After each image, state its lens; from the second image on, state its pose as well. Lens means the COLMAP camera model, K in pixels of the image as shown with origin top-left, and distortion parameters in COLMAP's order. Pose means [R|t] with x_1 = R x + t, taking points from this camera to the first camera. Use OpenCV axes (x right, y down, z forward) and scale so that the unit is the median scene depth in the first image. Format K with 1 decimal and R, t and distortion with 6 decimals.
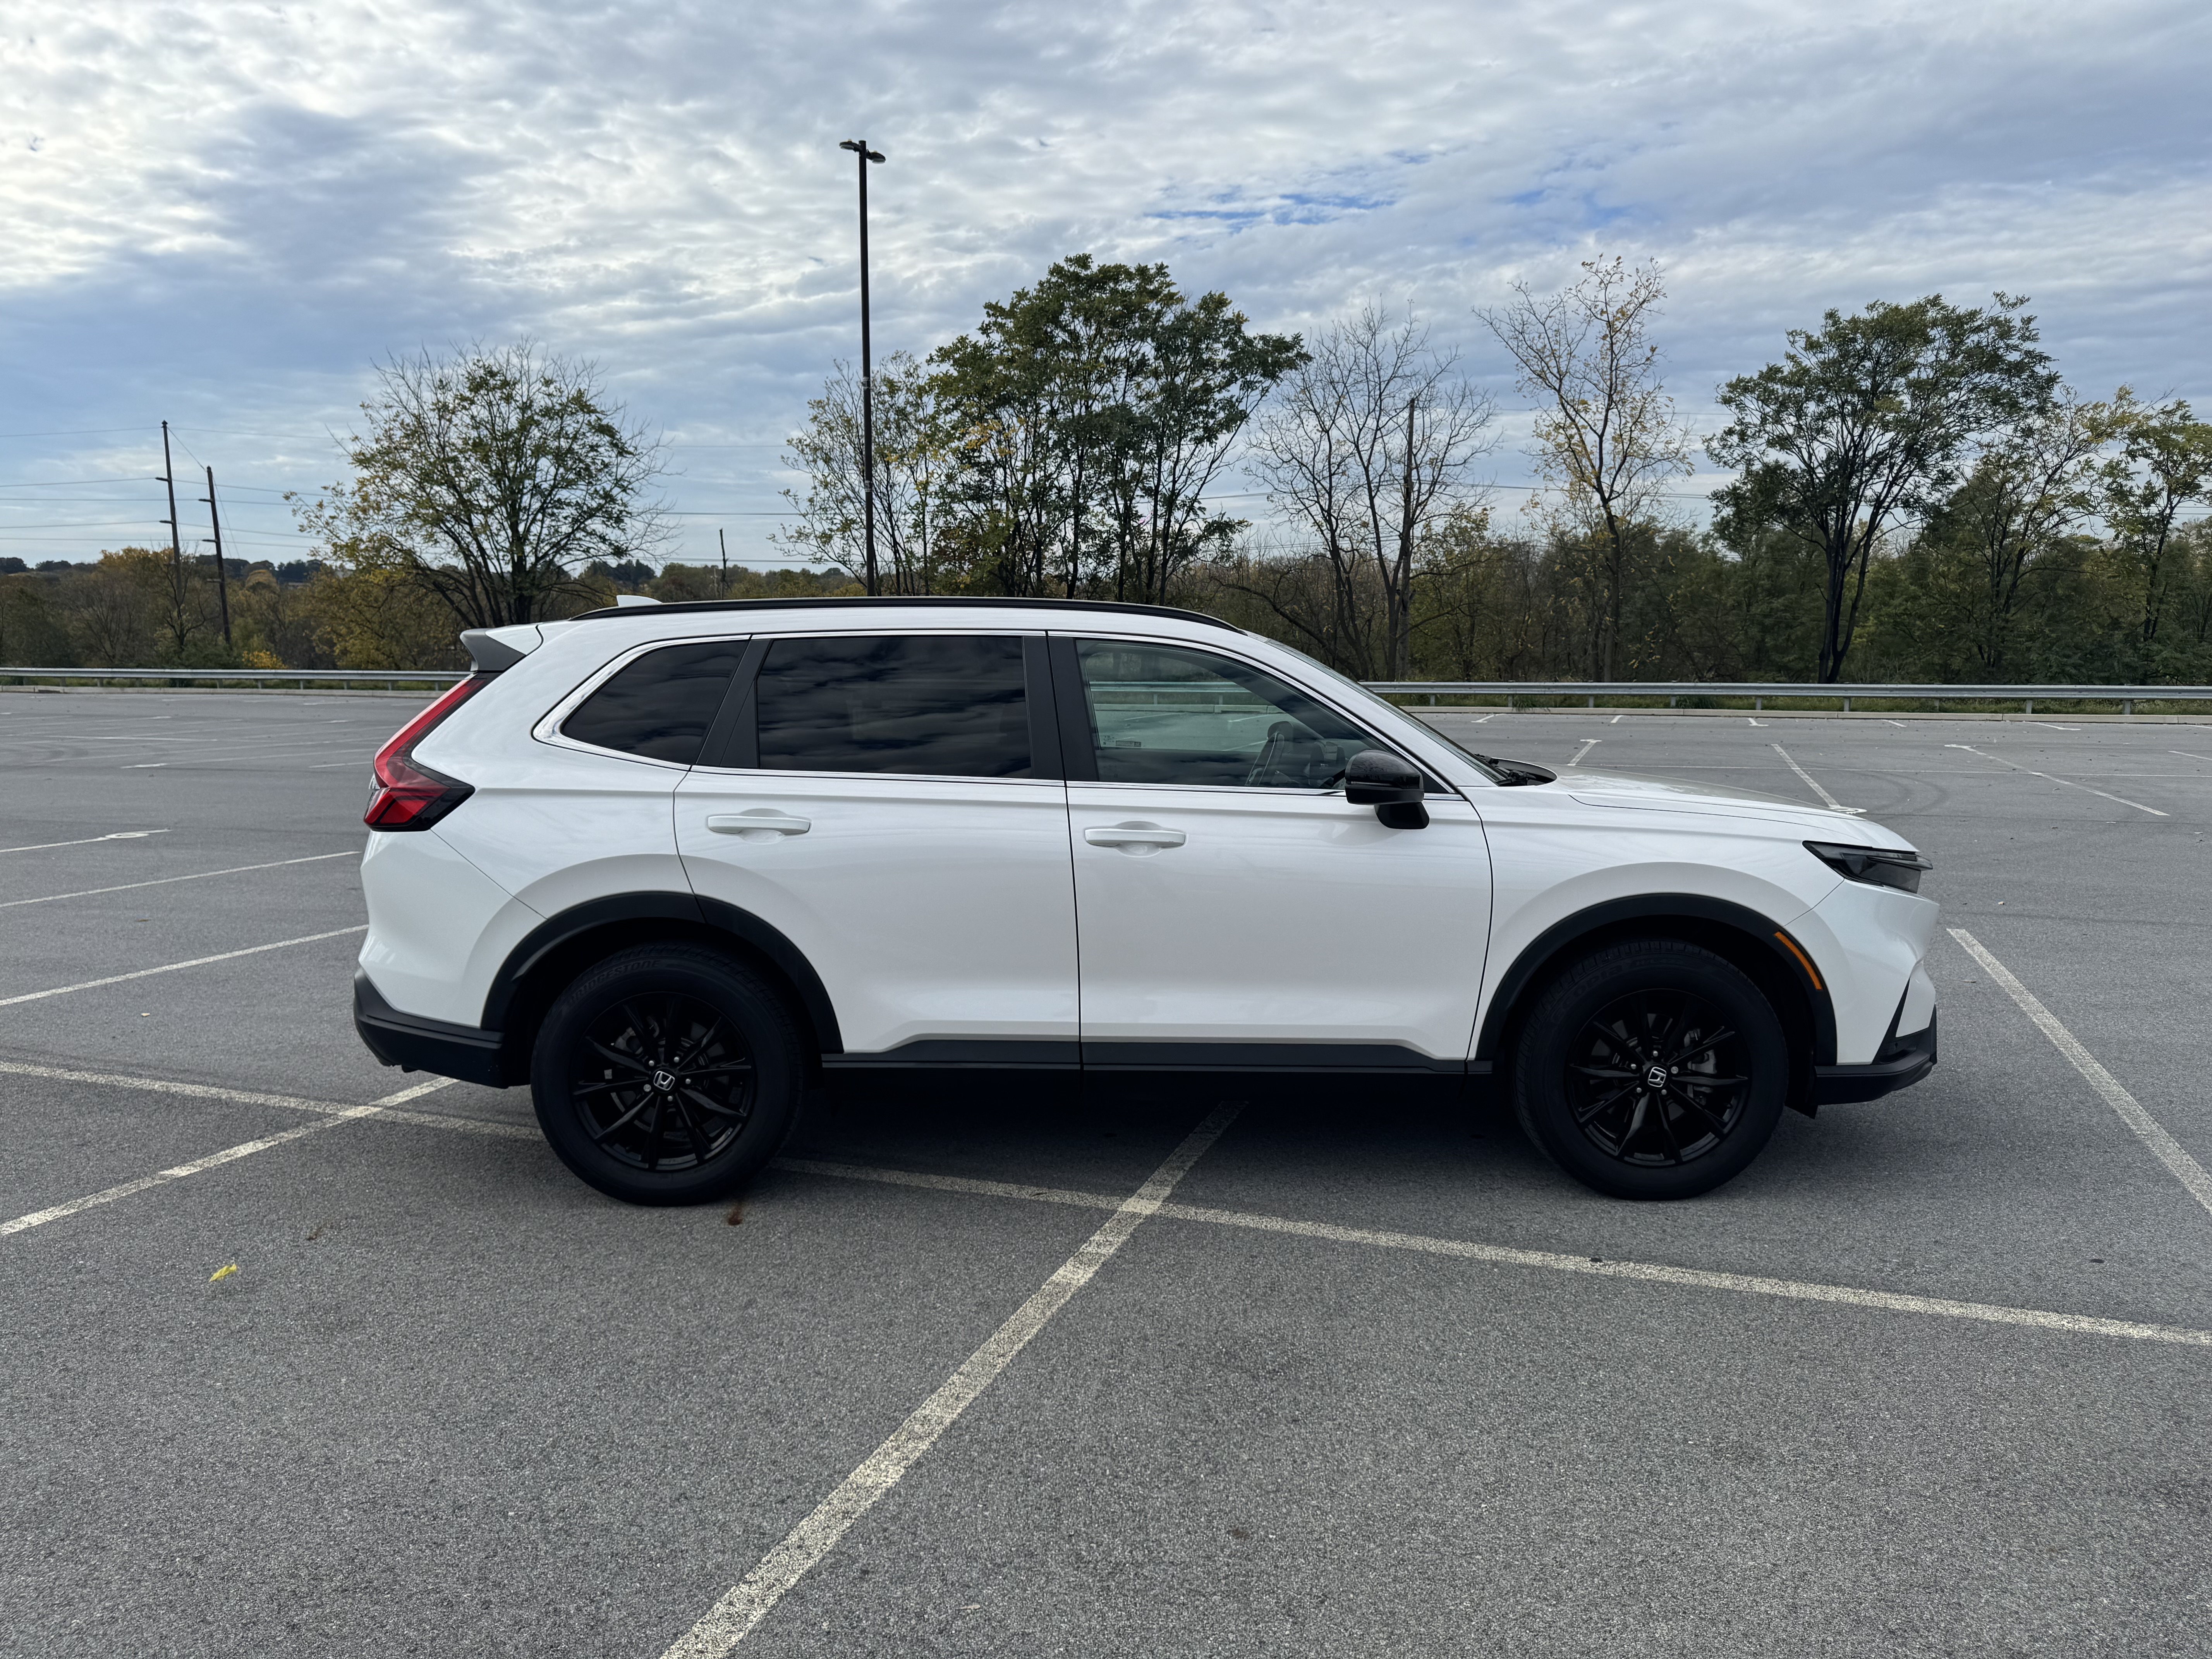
lens RADIAL K [[1681.0, 0, 1106.0], [0, 1681.0, 829.5], [0, 0, 1]] dist [-0.004413, -0.009820]
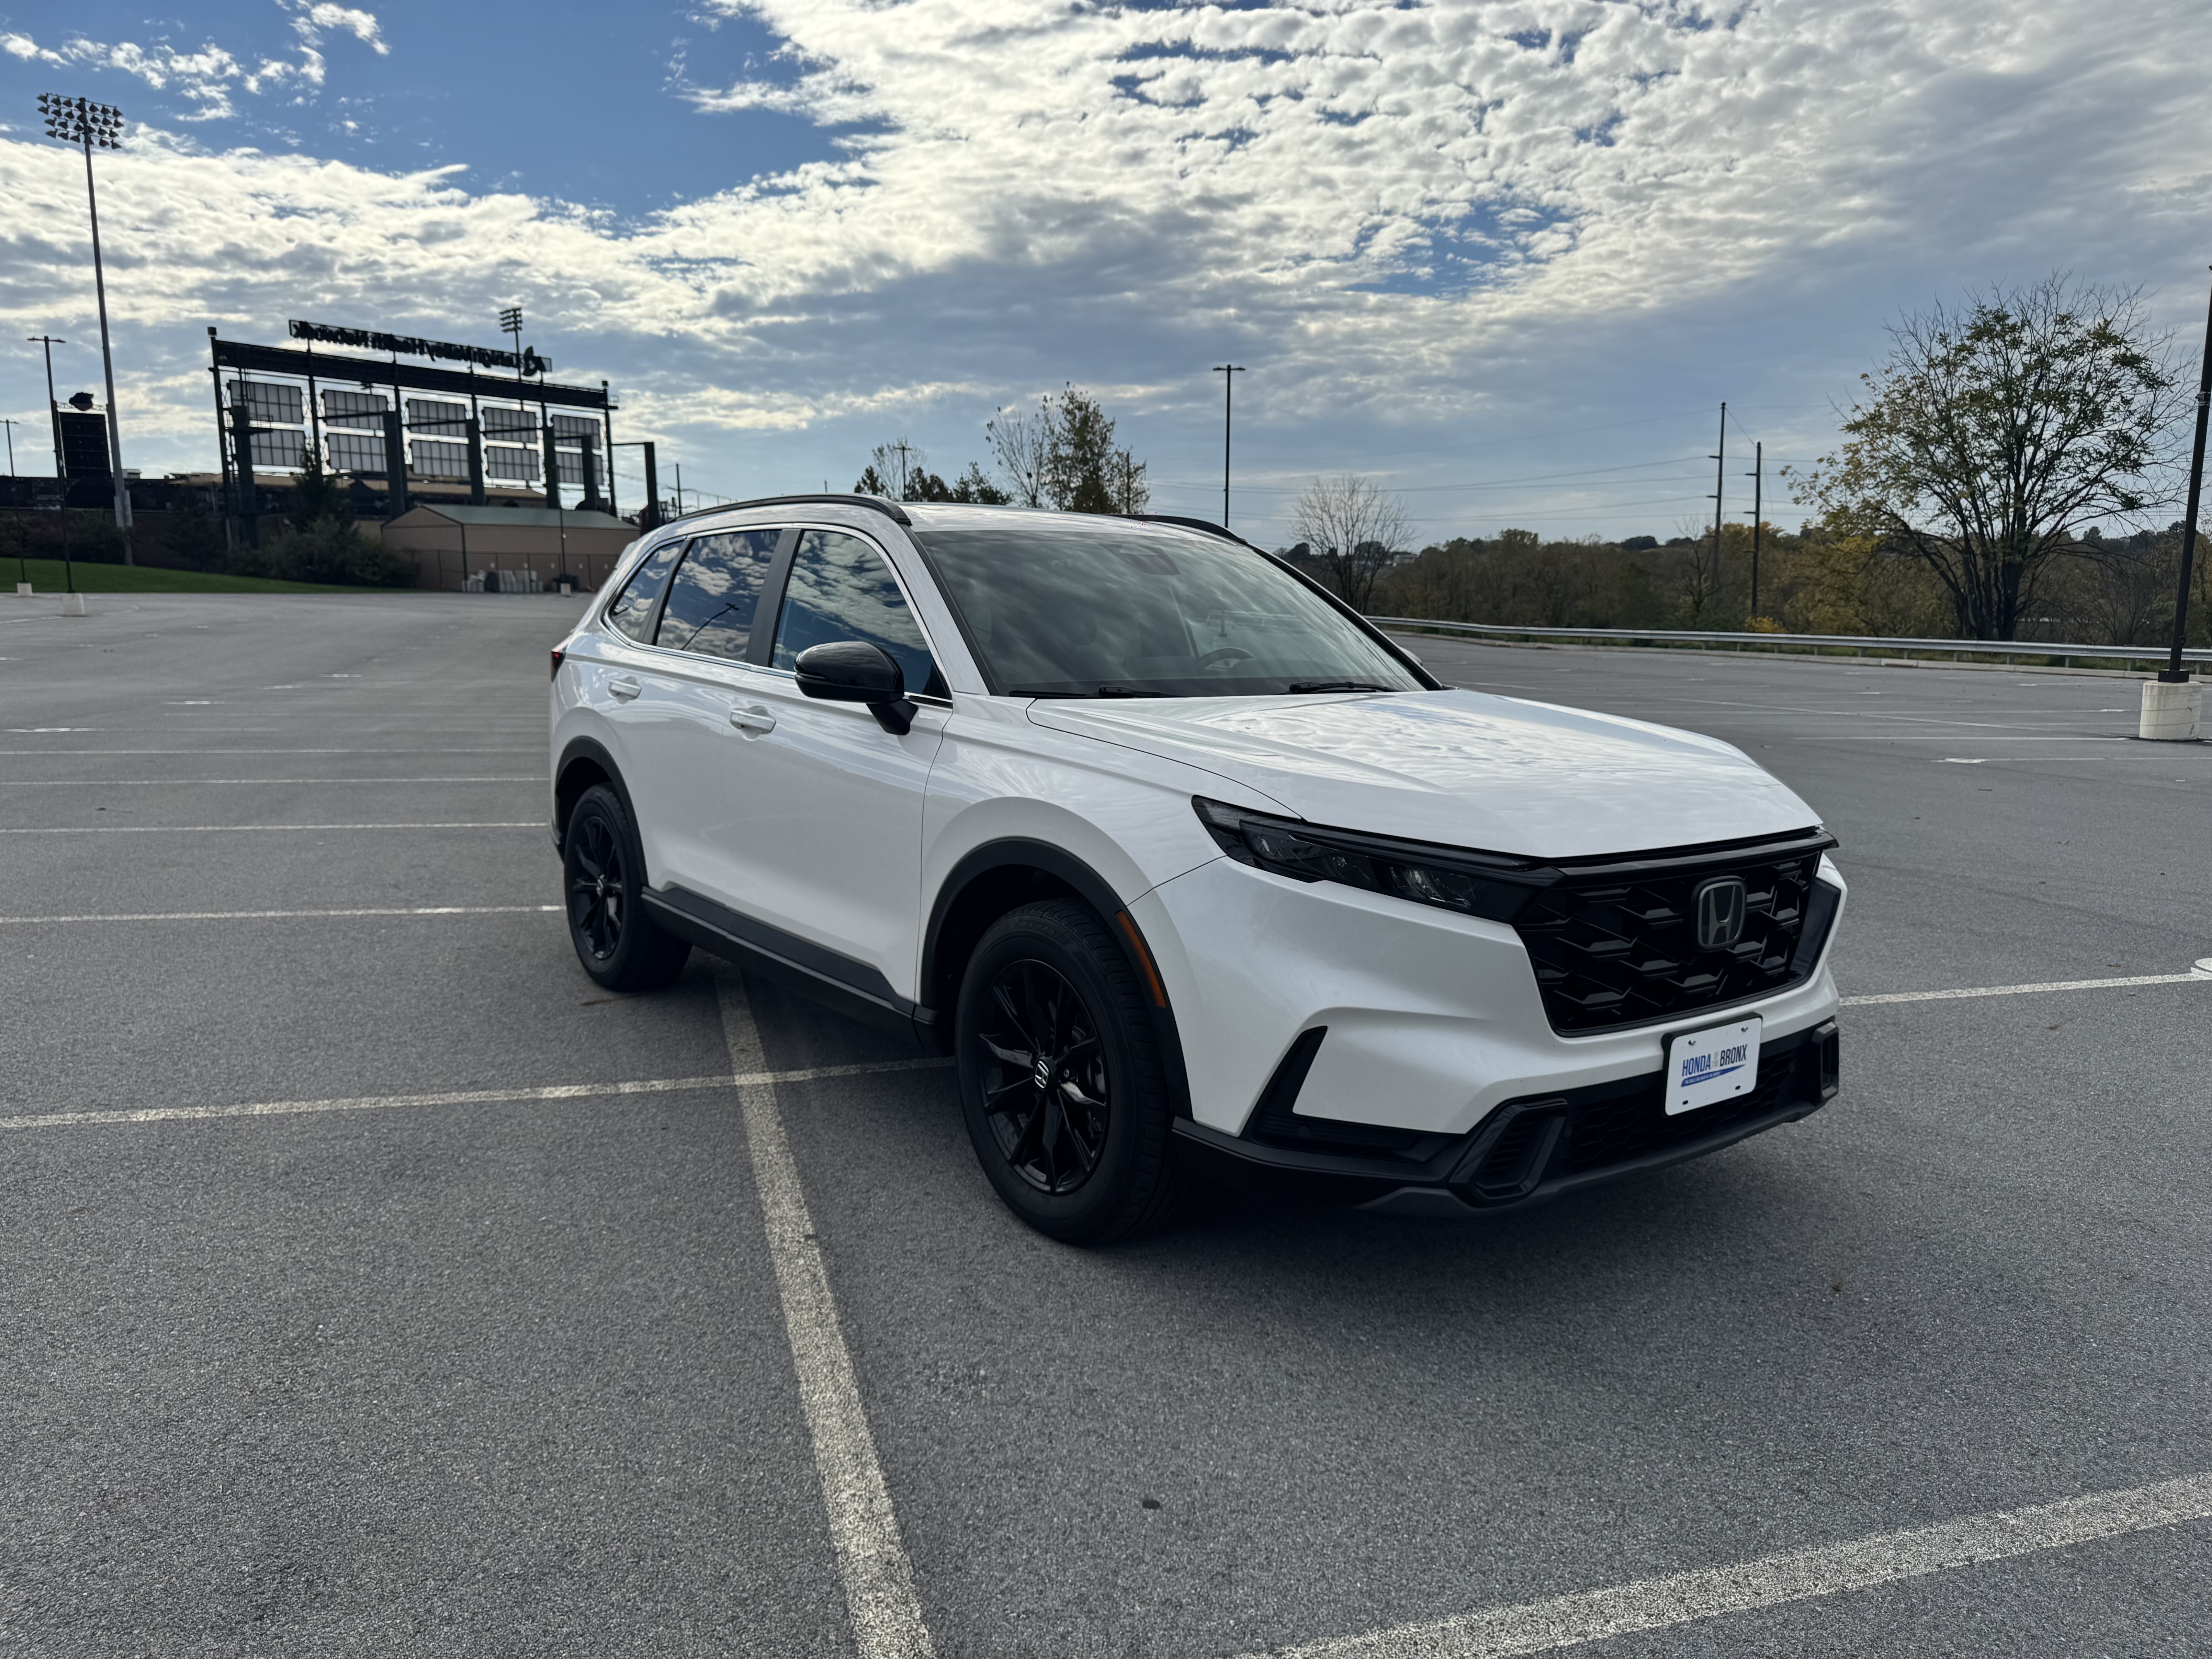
lens RADIAL K [[1685.9, 0, 1106.4], [0, 1685.9, 733.6], [0, 0, 1]] dist [0.044802, -0.079444]
pose [[0.546836, 0.064969, -0.834715, 0.262392], [-0.102182, 0.994710, 0.010481, -0.006244], [0.830981, 0.079561, 0.550583, 0.151764]]
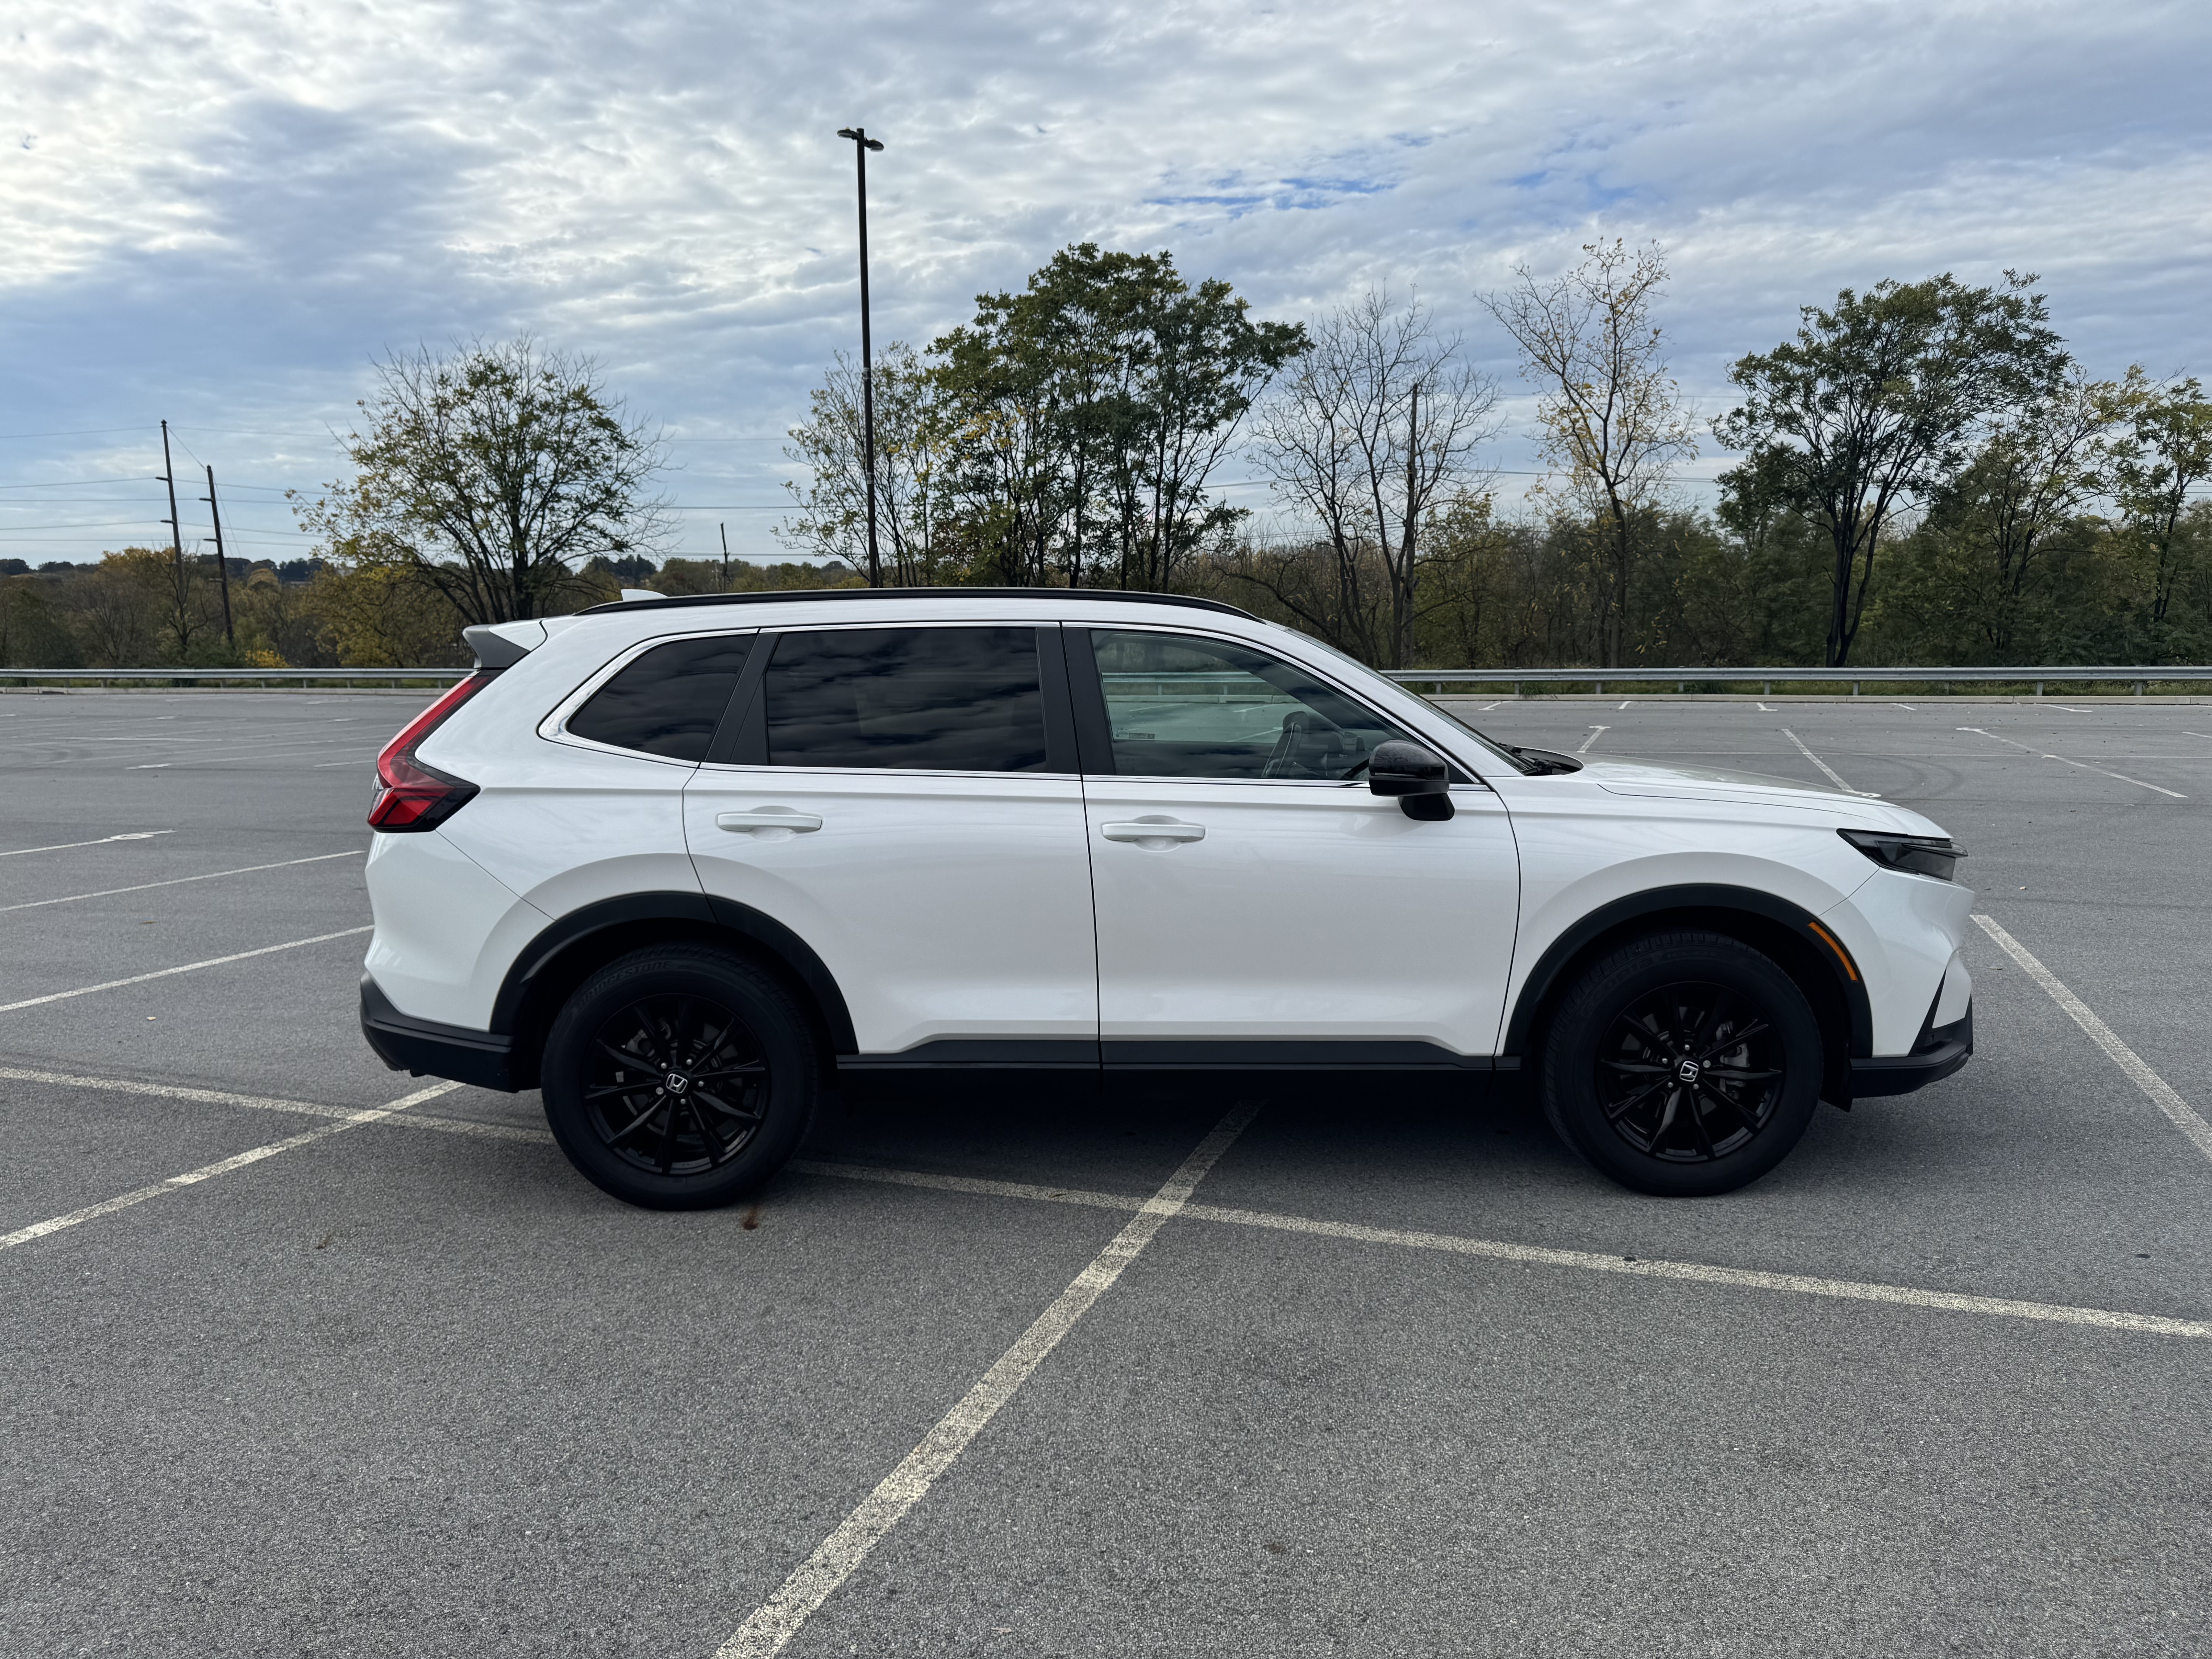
lens RADIAL K [[1675.1, 0, 1104.5], [0, 1675.1, 850.3], [0, 0, 1]] dist [-0.003602, -0.009350]
pose [[0.999951, -0.009502, -0.002868, -0.002343], [0.009553, 0.999791, 0.018084, -0.000666], [0.002696, -0.018111, 0.999832, 0.006462]]
